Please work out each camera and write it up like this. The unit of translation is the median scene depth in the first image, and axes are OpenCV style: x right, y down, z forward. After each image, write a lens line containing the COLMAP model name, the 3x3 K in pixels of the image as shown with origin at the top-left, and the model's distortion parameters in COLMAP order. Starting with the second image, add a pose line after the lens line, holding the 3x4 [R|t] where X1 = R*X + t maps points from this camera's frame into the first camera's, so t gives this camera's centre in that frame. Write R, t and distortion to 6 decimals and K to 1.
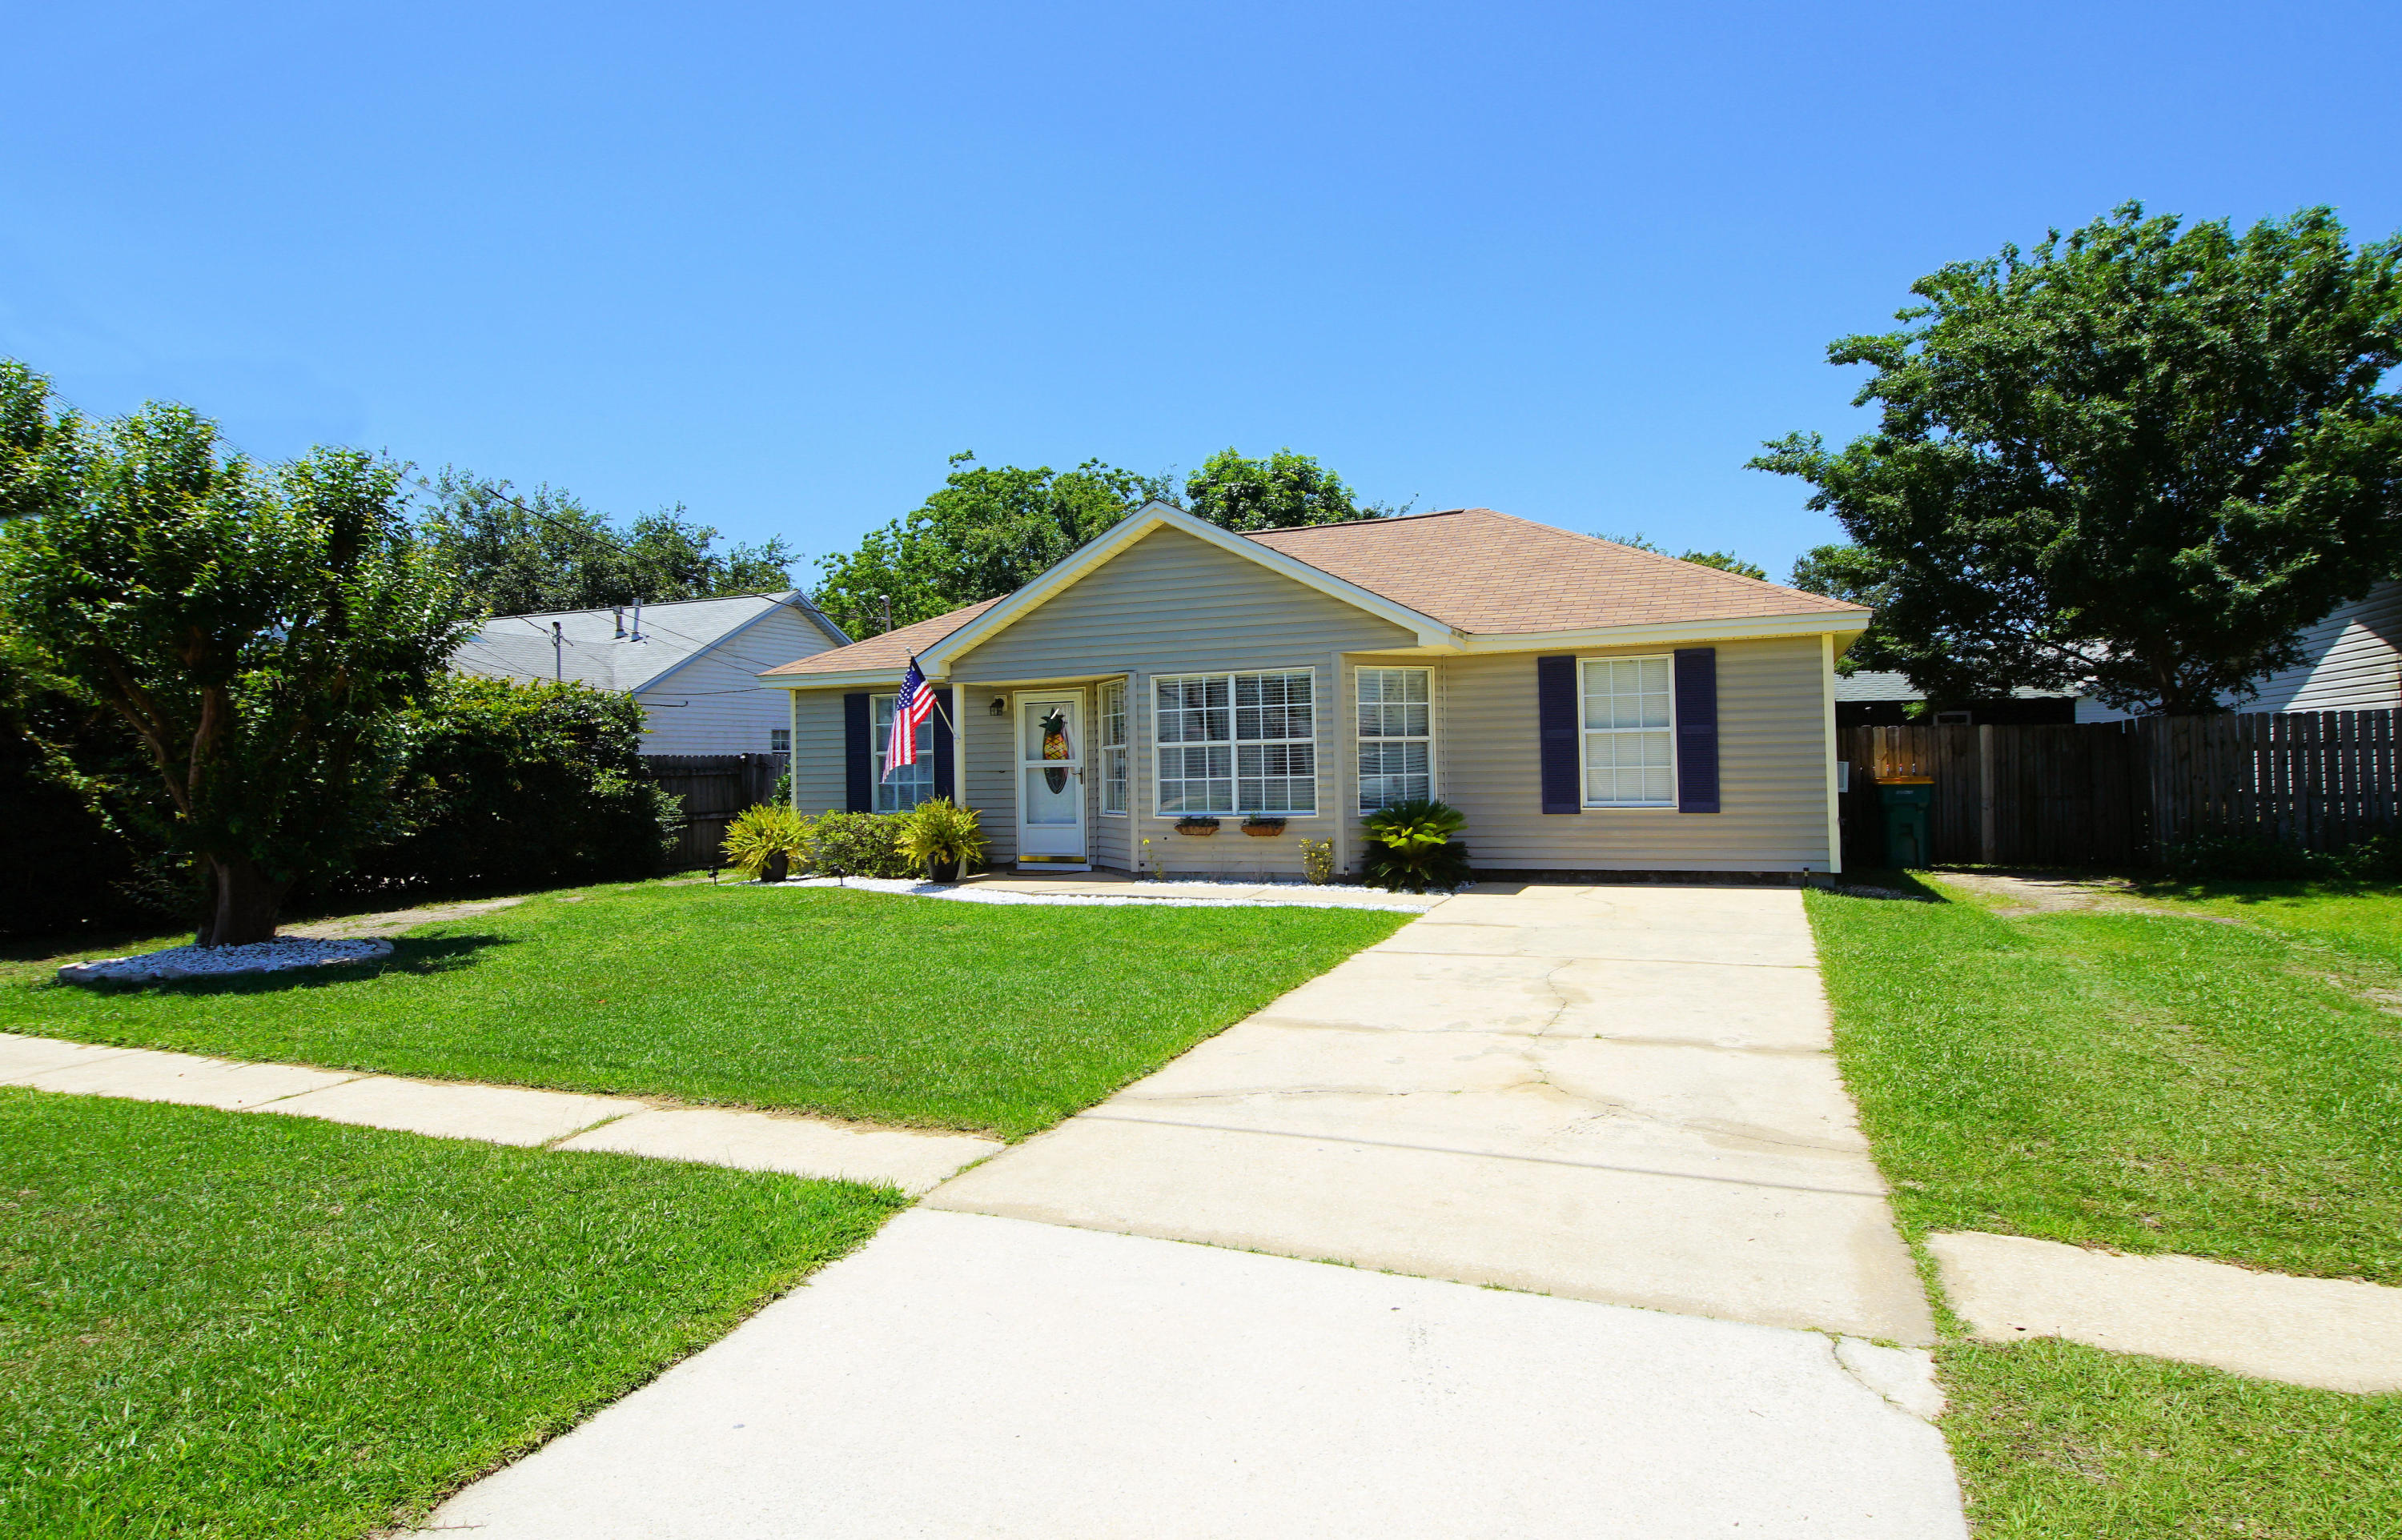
lens RADIAL K [[1332.9, 0, 1183.8], [0, 1332.9, 767.1], [0, 0, 1]] dist [0.024181, -0.007468]
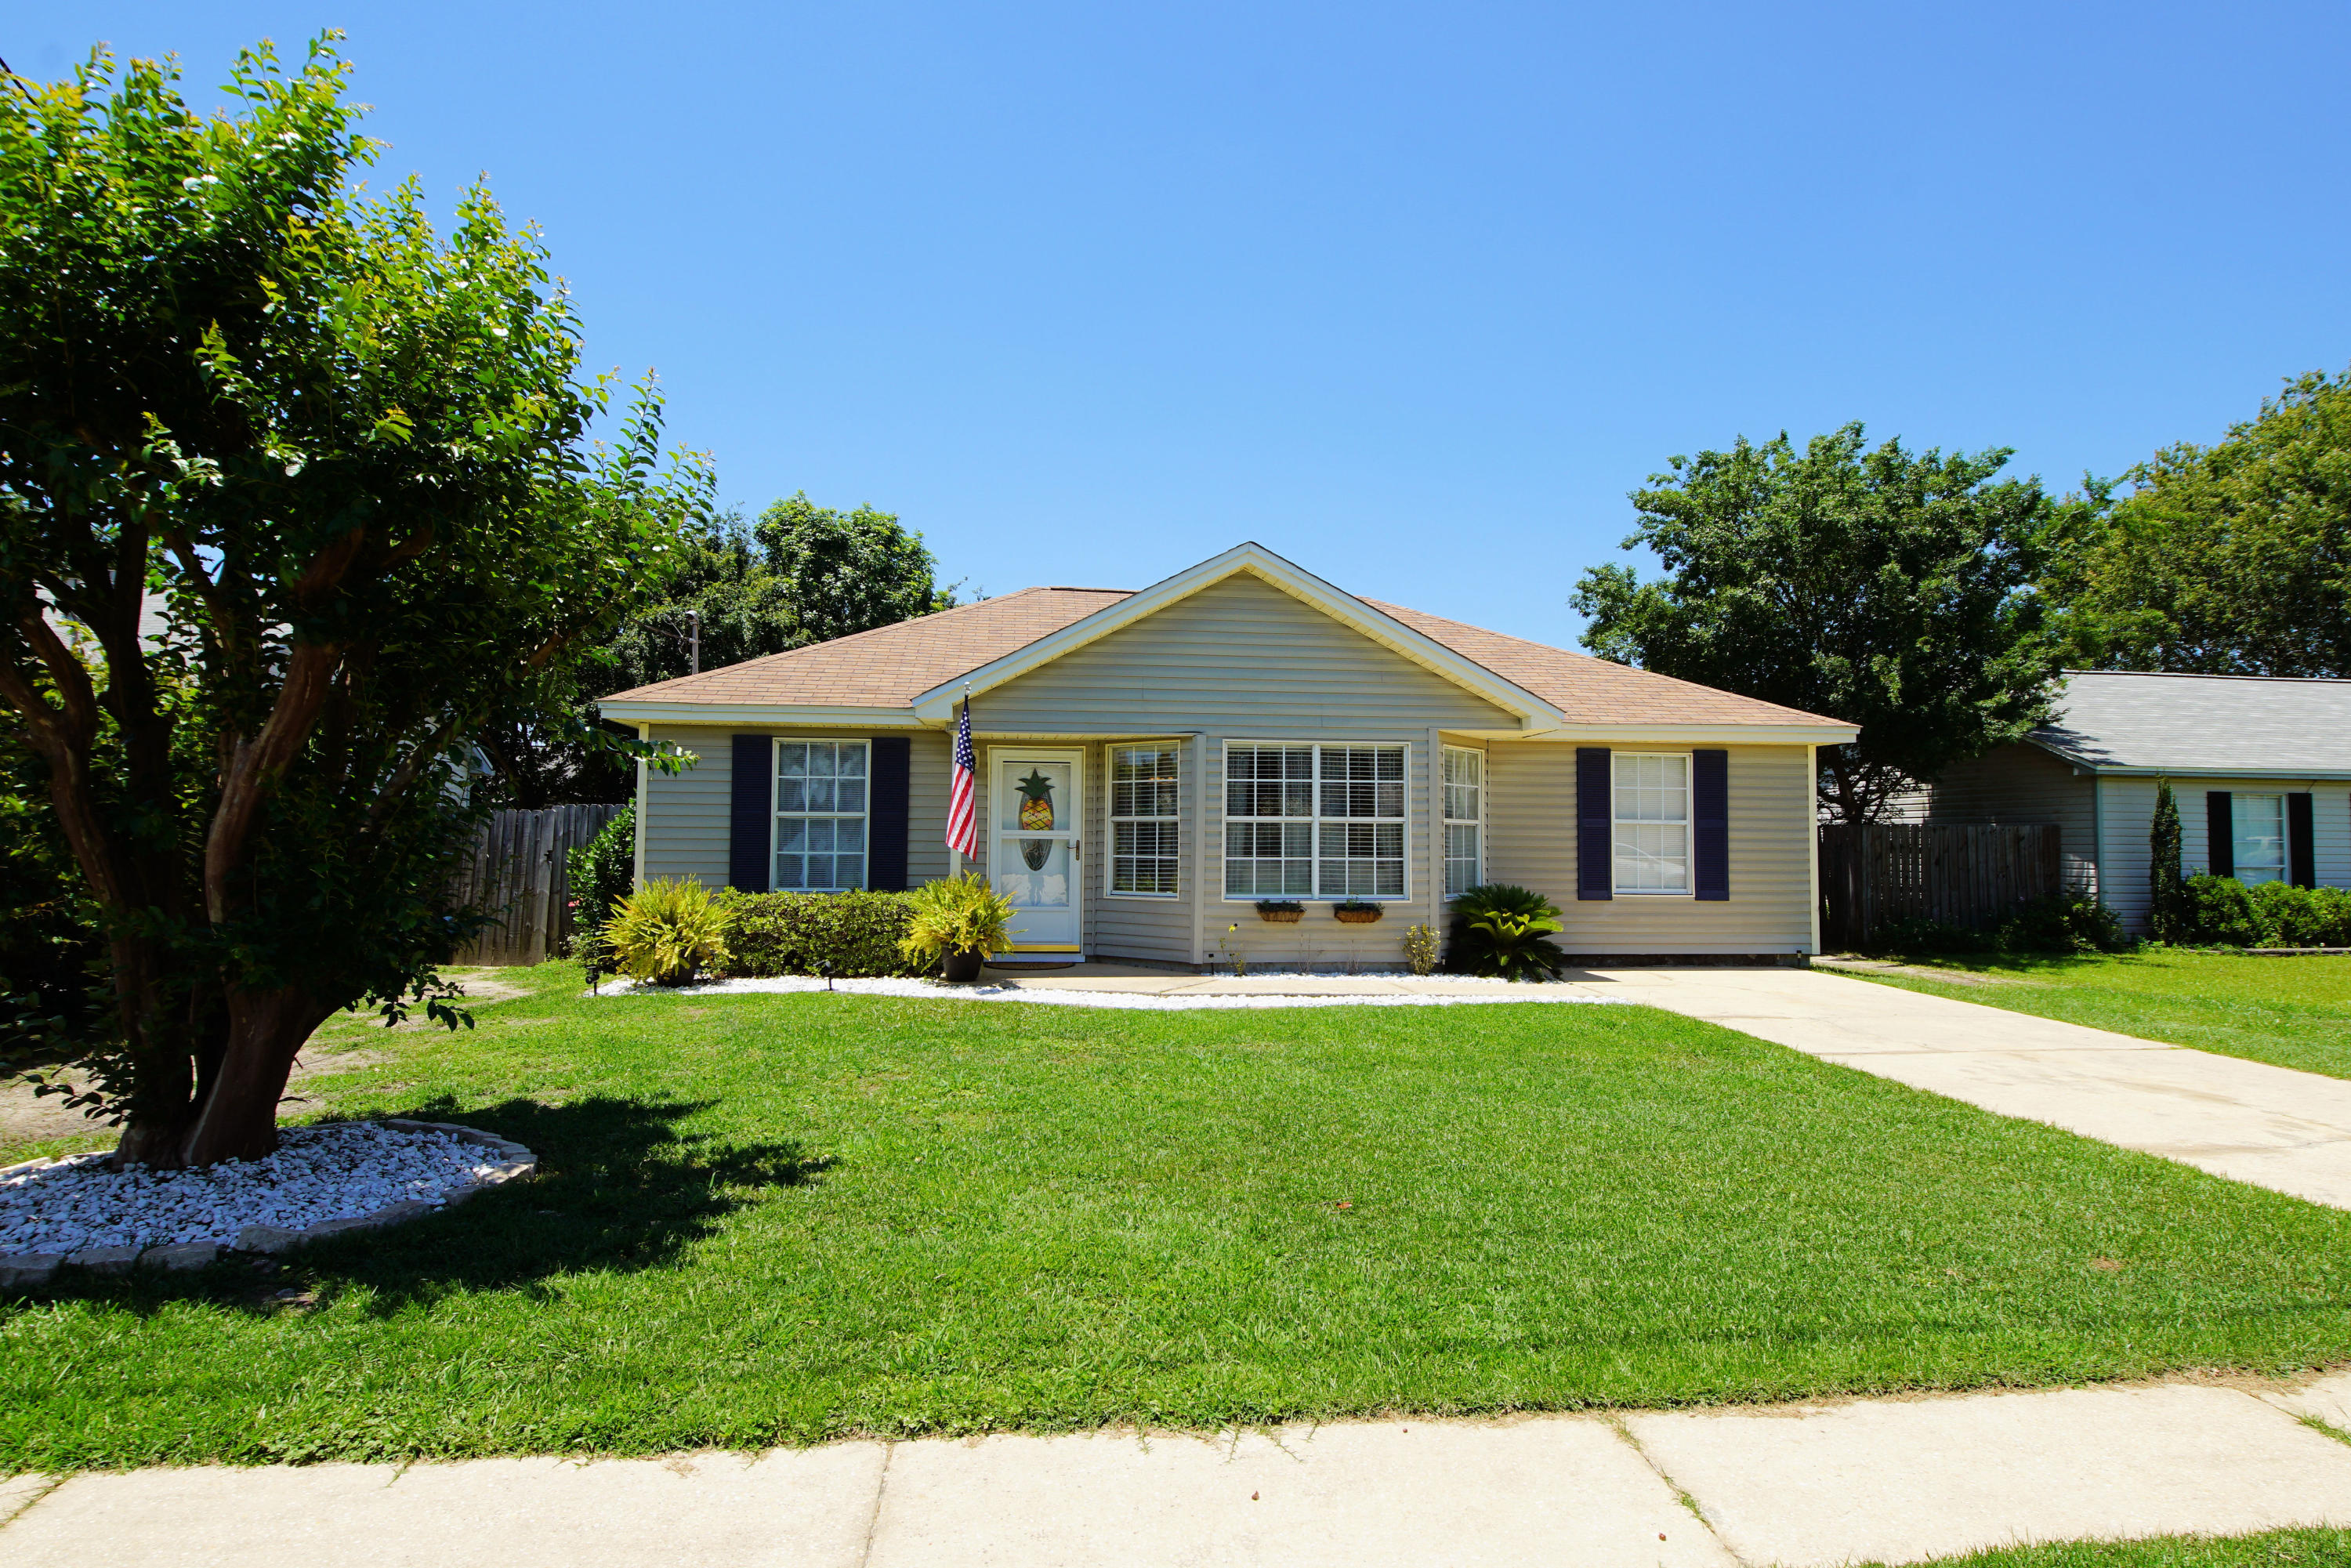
lens RADIAL K [[1260.2, 0, 1163.2], [0, 1260.2, 792.0], [0, 0, 1]] dist [0.030277, -0.031917]
pose [[0.865977, 0.046975, 0.497872, -0.484470], [-0.028143, 0.998578, -0.045268, 0.004889], [-0.499291, 0.025189, 0.866068, 0.308123]]
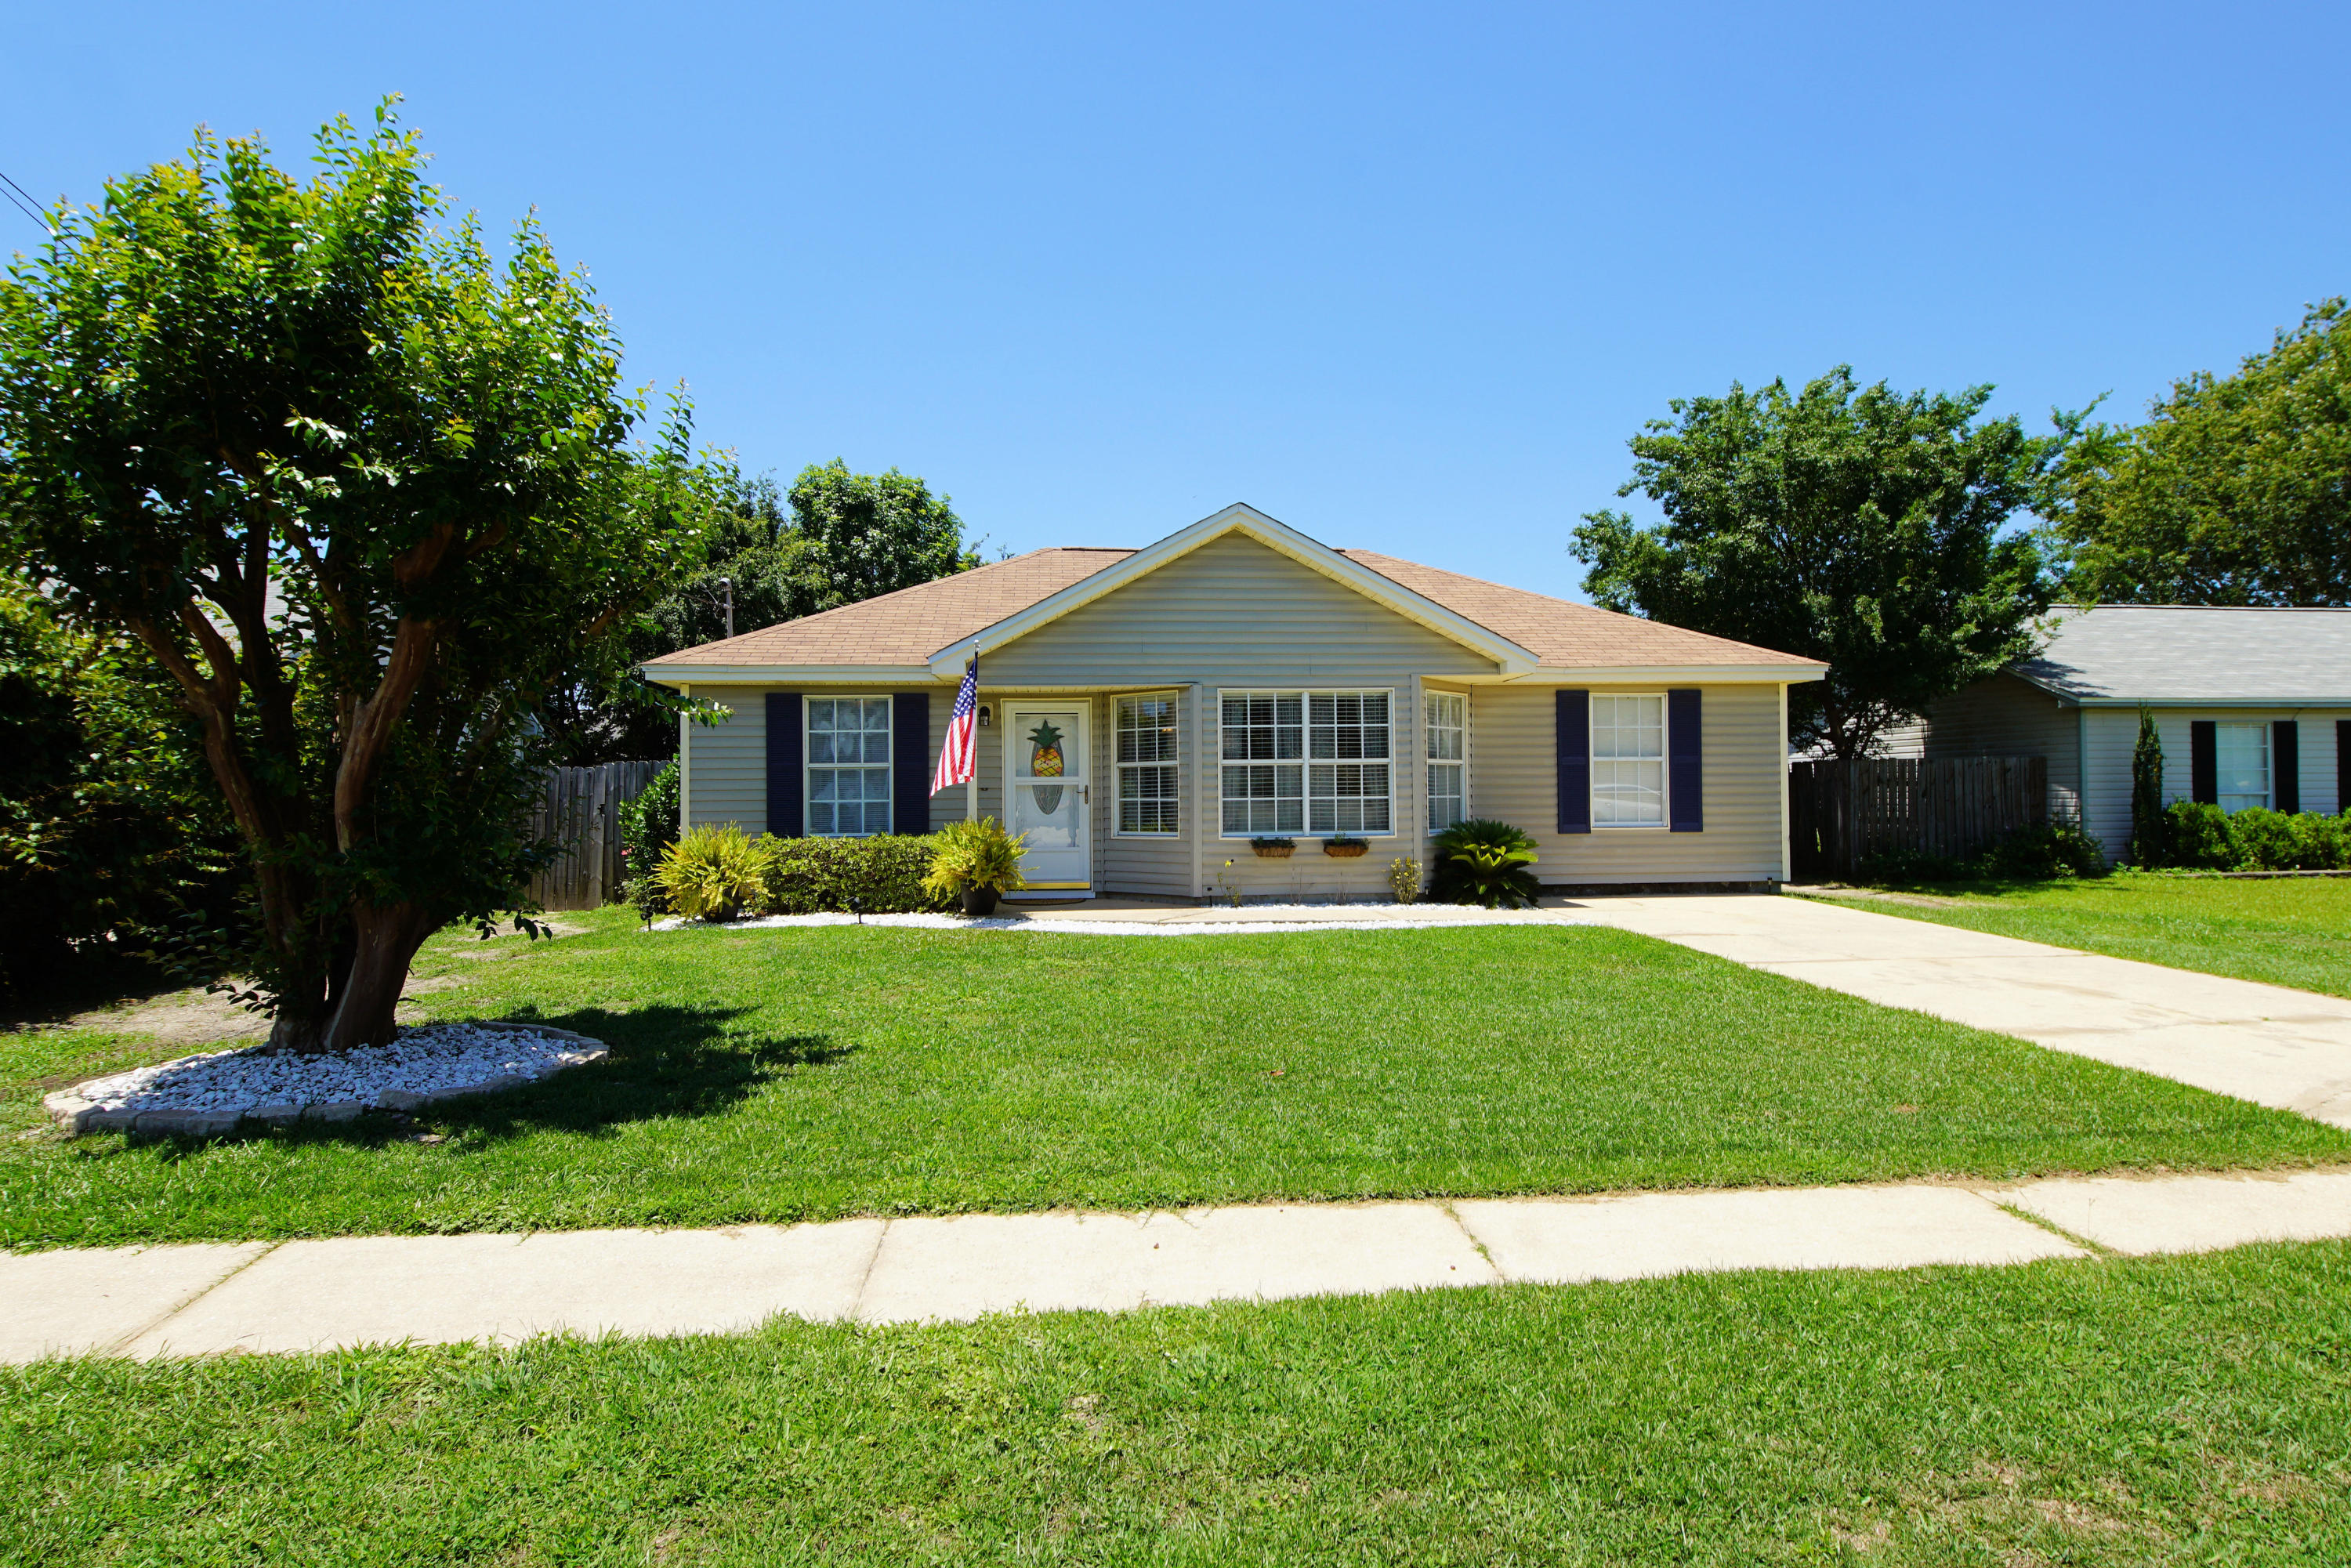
lens RADIAL K [[1260.2, 0, 1163.2], [0, 1260.2, 793.8], [0, 0, 1]] dist [0.030277, -0.031917]
pose [[0.880694, 0.012478, 0.473521, -0.494190], [-0.010623, 0.999922, -0.006592, 0.012553], [-0.473567, 0.000776, 0.880758, 0.237291]]
